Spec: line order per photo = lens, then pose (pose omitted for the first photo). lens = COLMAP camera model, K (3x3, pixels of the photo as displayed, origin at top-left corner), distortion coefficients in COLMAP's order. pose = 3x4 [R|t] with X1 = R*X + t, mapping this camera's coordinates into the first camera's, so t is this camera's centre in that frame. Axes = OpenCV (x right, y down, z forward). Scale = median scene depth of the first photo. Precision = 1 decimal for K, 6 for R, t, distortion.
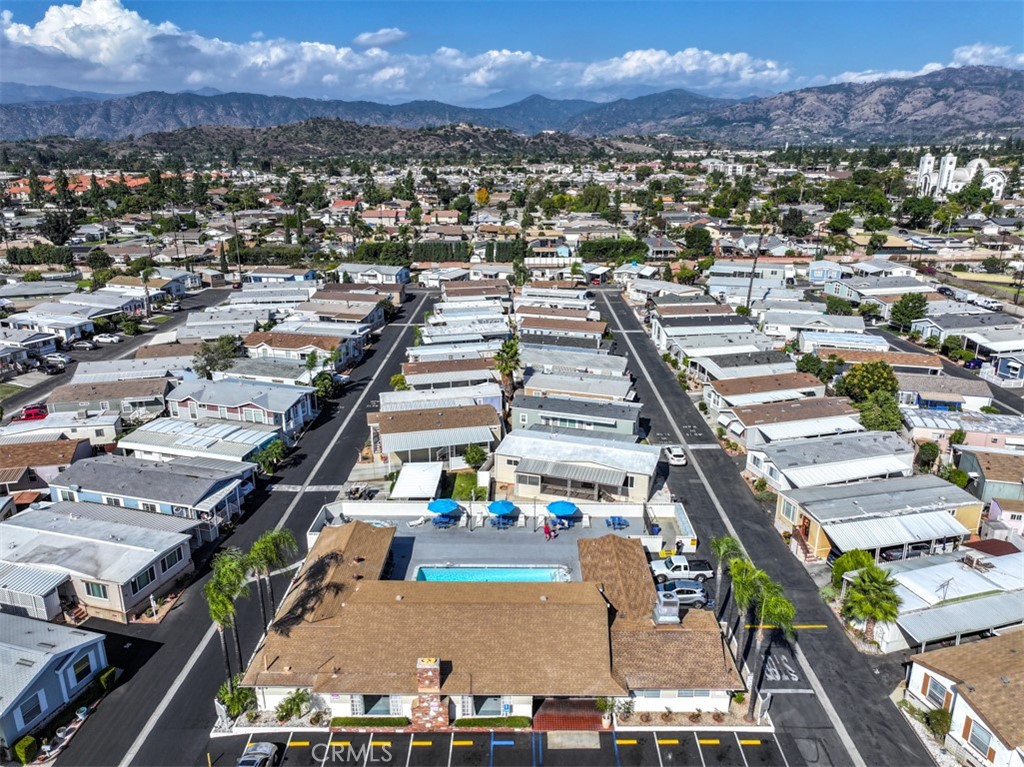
lens RADIAL K [[727.1, 0, 512.0], [0, 727.1, 383.5], [0, 0, 1]] dist [-0.004159, 0.024969]
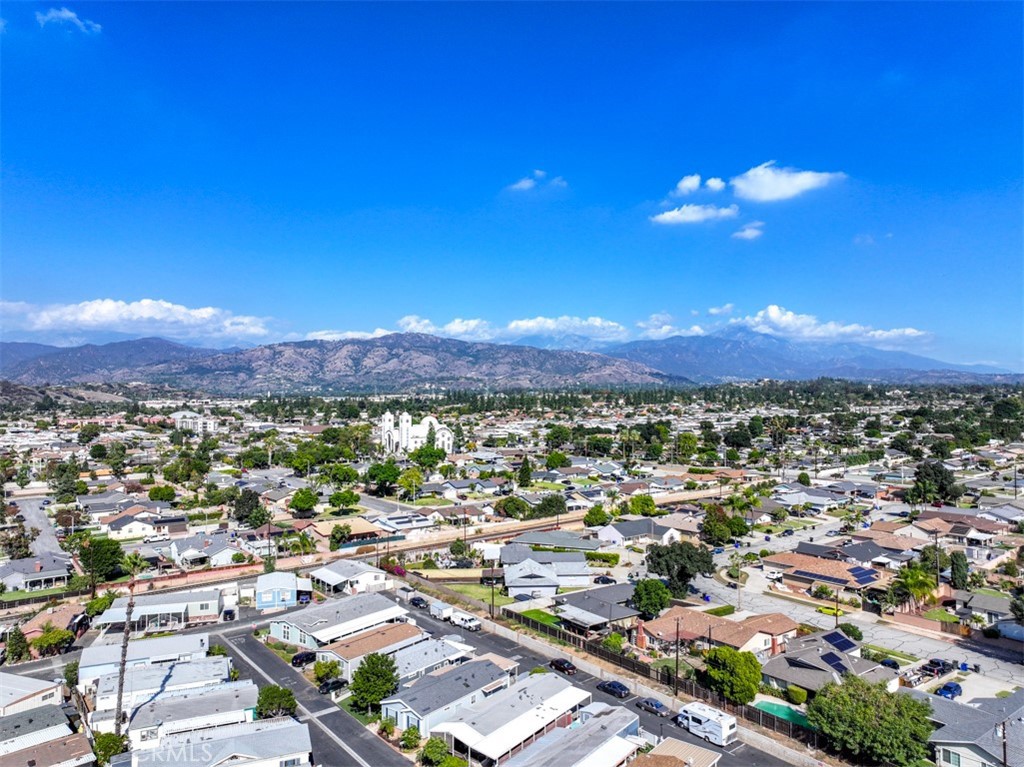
lens RADIAL K [[727.1, 0, 512.0], [0, 727.1, 383.5], [0, 0, 1]] dist [-0.004159, 0.024969]
pose [[0.789388, 0.009472, 0.613821, 0.048658], [0.188016, 0.948101, -0.256424, -0.036331], [-0.584394, 0.317827, 0.746639, 0.070277]]
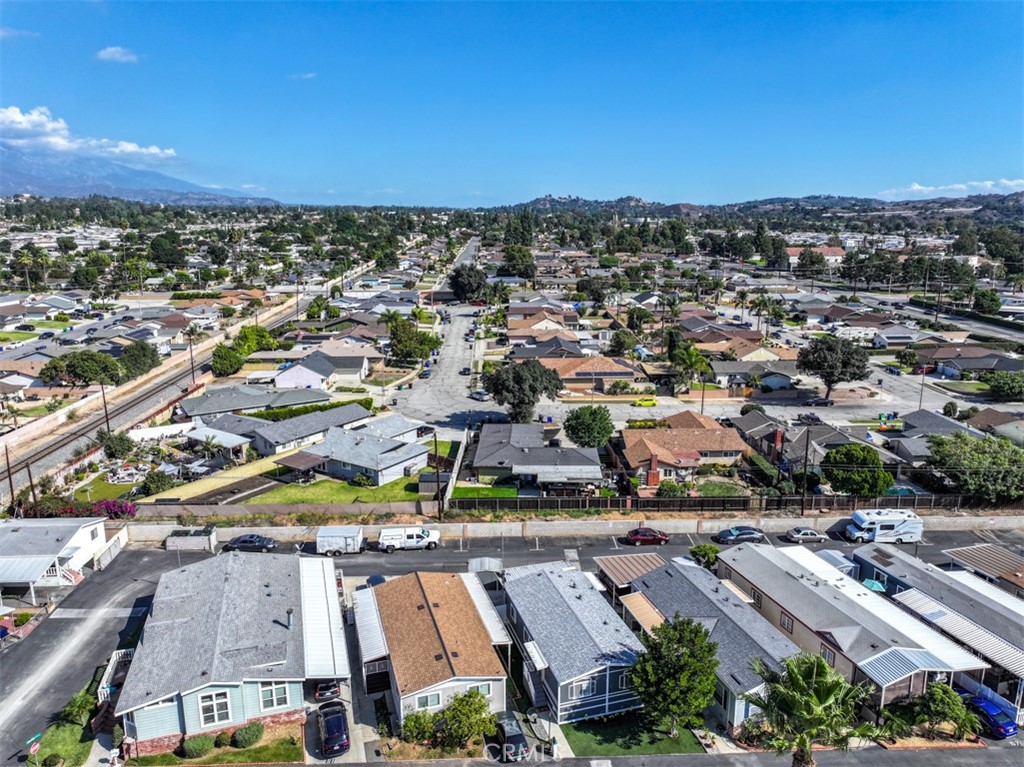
lens RADIAL K [[727.1, 0, 512.0], [0, 727.1, 383.5], [0, 0, 1]] dist [-0.004159, 0.024969]
pose [[-0.047469, -0.219936, 0.974359, 0.049371], [0.303304, 0.926228, 0.223848, -0.076449], [-0.951711, 0.306153, 0.022740, 0.232413]]
